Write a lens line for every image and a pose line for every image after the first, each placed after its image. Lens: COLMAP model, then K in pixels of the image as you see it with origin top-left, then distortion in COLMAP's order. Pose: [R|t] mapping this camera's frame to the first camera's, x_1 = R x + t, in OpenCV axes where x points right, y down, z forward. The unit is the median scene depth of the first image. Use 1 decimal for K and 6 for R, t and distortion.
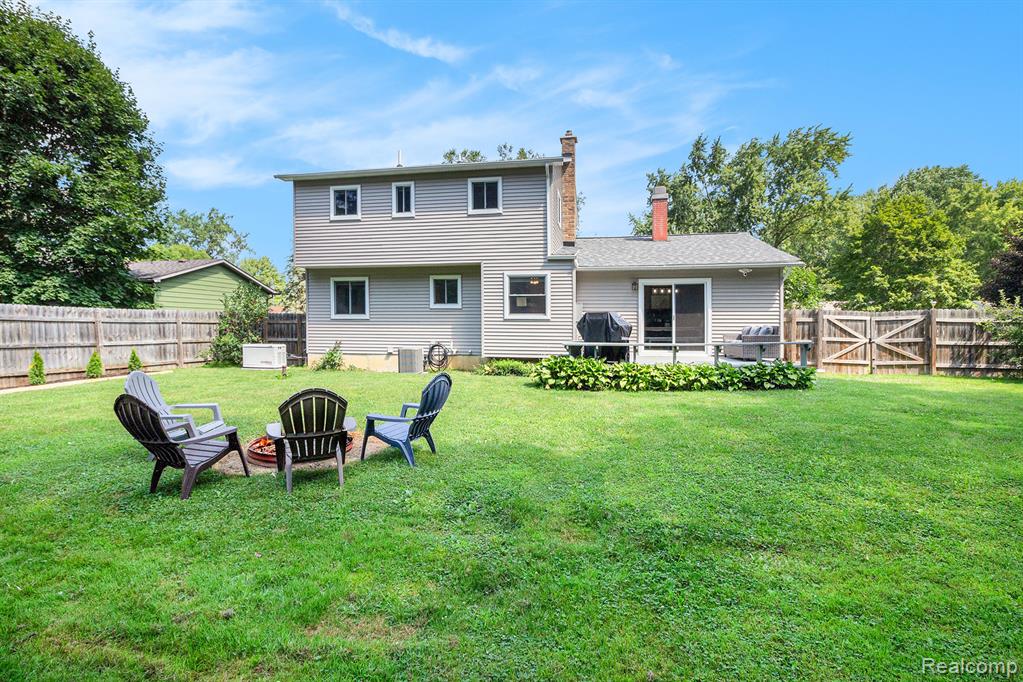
lens RADIAL K [[508.0, 0, 512.9], [0, 508.0, 363.0], [0, 0, 1]] dist [0.002673, -0.014403]
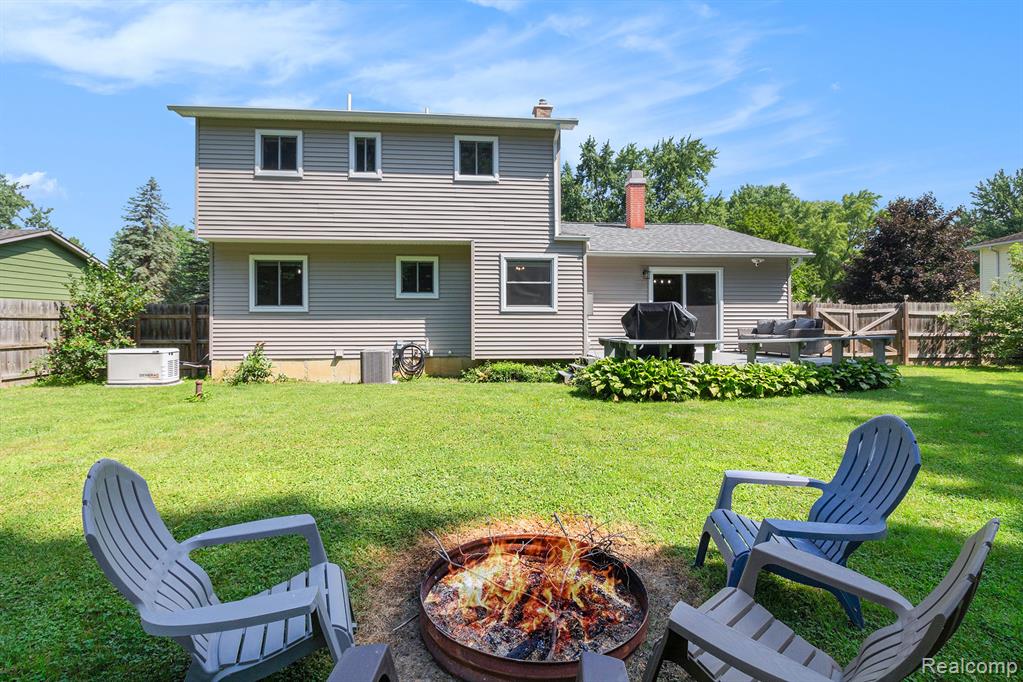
lens RADIAL K [[494.8, 0, 511.5], [0, 494.8, 341.0], [0, 0, 1]] dist [0.000085, -0.014408]
pose [[0.957166, -0.016374, 0.289077, -0.229077], [0.025634, 0.999271, -0.028277, -0.017627], [-0.288403, 0.034476, 0.956888, 0.242688]]
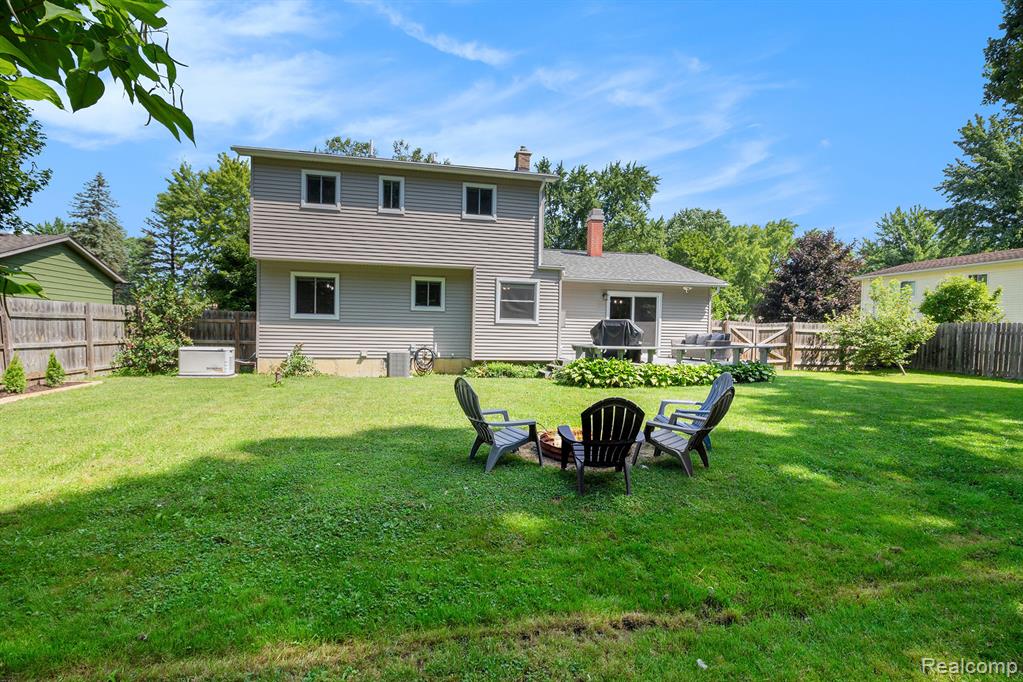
lens RADIAL K [[504.7, 0, 512.6], [0, 504.7, 378.0], [0, 0, 1]] dist [0.000428, 0.000517]
pose [[0.914361, -0.023308, 0.404228, -0.405127], [0.013258, 0.999530, 0.027644, -0.002743], [-0.404682, -0.019918, 0.914241, 0.039185]]
